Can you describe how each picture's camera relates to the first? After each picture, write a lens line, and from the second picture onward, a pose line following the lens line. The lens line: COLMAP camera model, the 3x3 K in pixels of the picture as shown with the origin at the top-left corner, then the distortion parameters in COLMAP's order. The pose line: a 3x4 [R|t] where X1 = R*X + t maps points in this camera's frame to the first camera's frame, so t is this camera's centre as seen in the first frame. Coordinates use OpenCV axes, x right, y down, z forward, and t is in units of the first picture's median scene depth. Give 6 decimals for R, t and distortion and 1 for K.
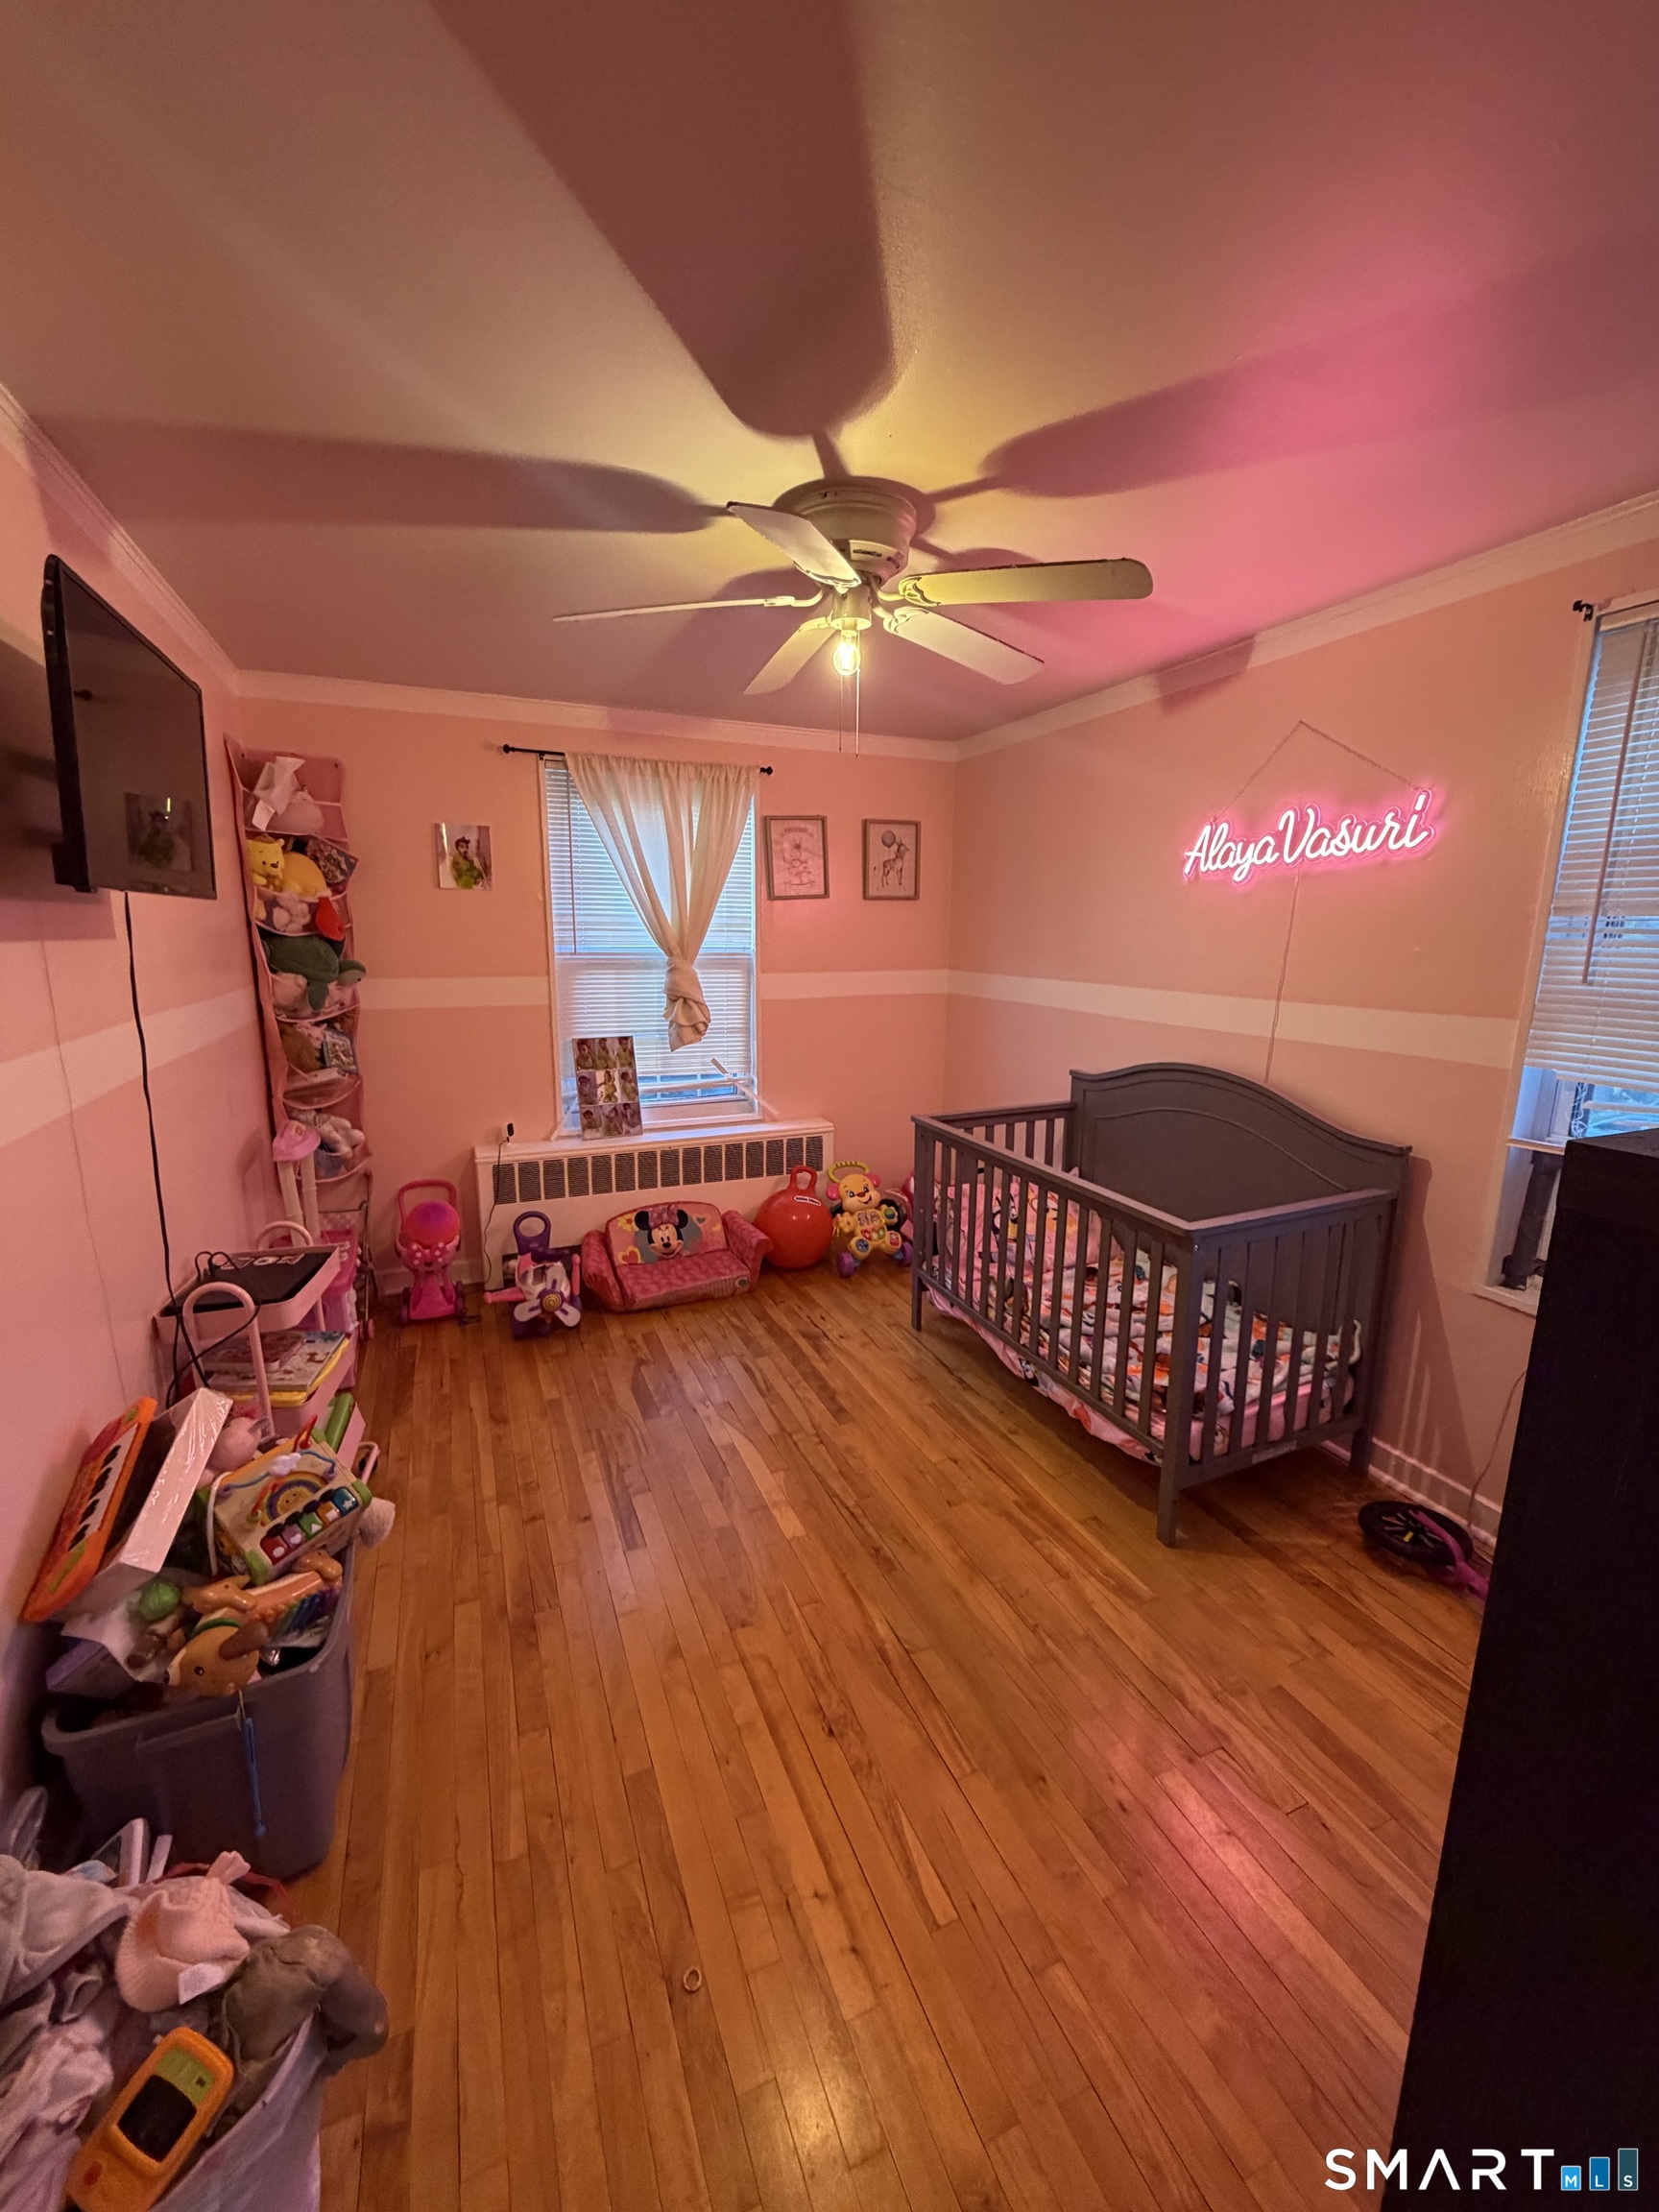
lens RADIAL K [[885.0, 0, 833.5], [0, 885.0, 1099.3], [0, 0, 1]] dist [0.001228, 0.000737]
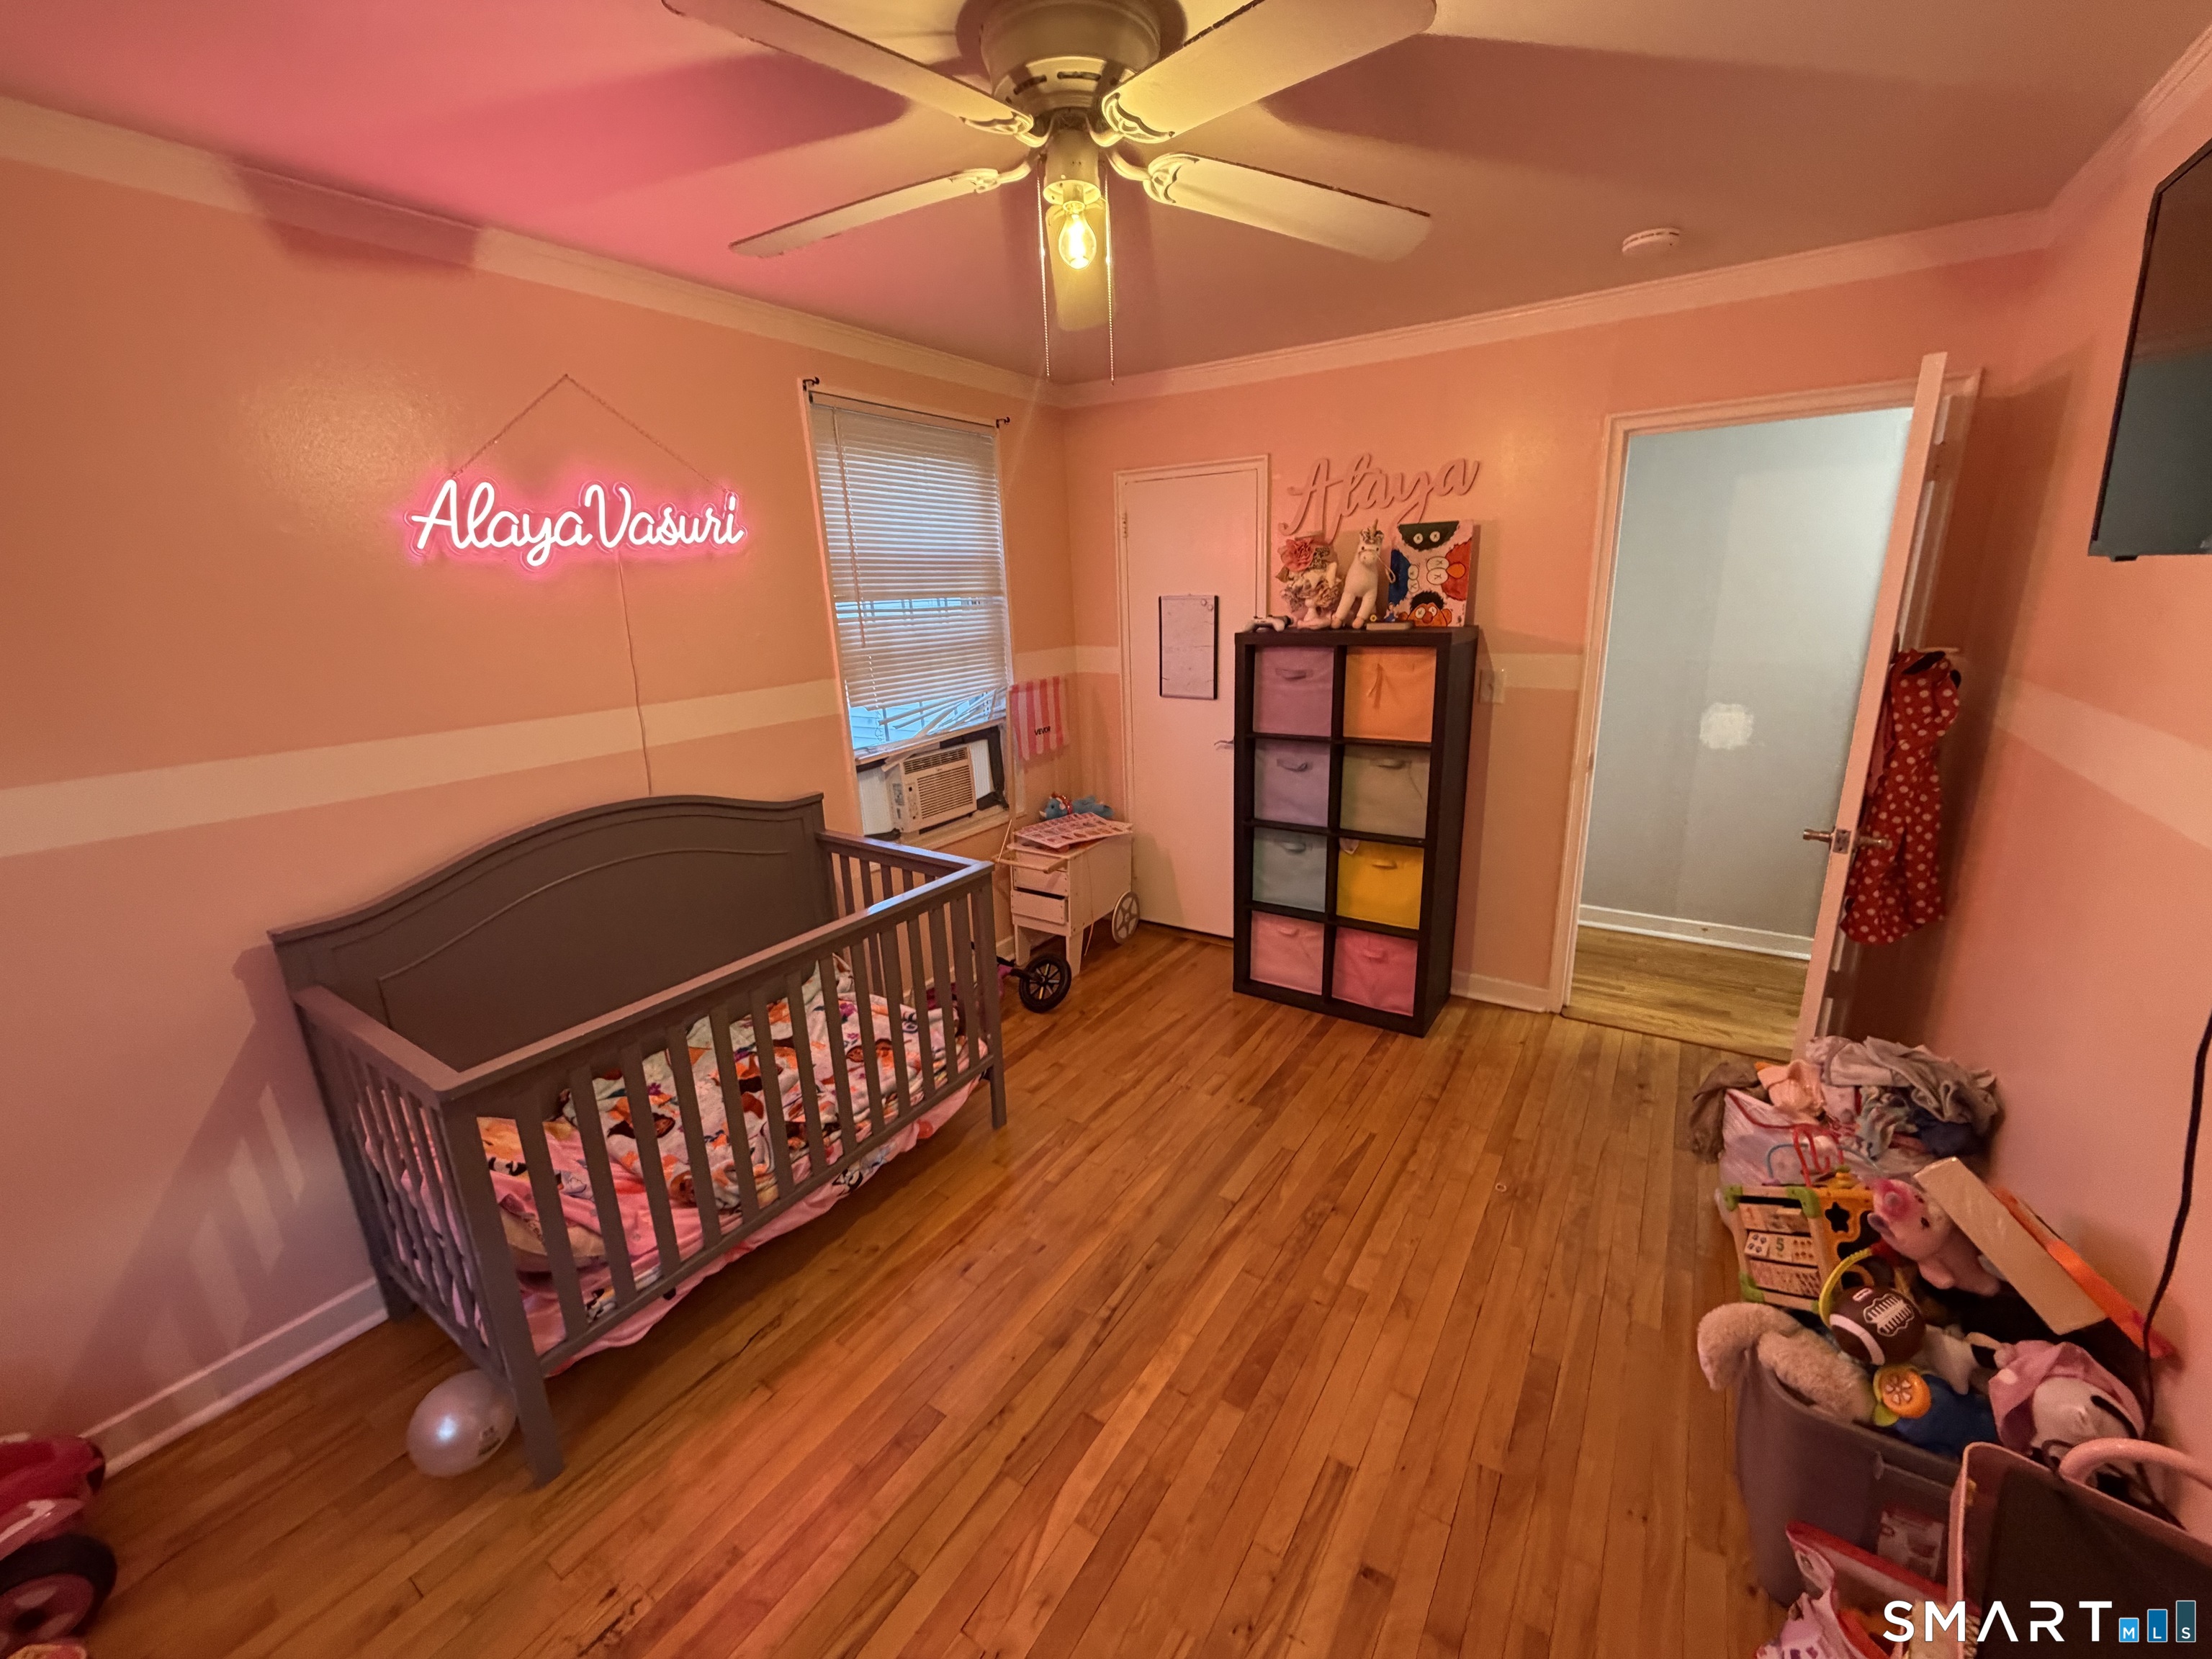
lens RADIAL K [[885.0, 0, 1109.0], [0, 885.0, 827.5], [0, 0, 1]] dist [0.001228, 0.000737]
pose [[-0.552287, -0.208859, 0.807067, -0.522045], [0.189579, 0.911277, 0.365559, -0.247459], [-0.811812, 0.354896, -0.463691, 1.129129]]
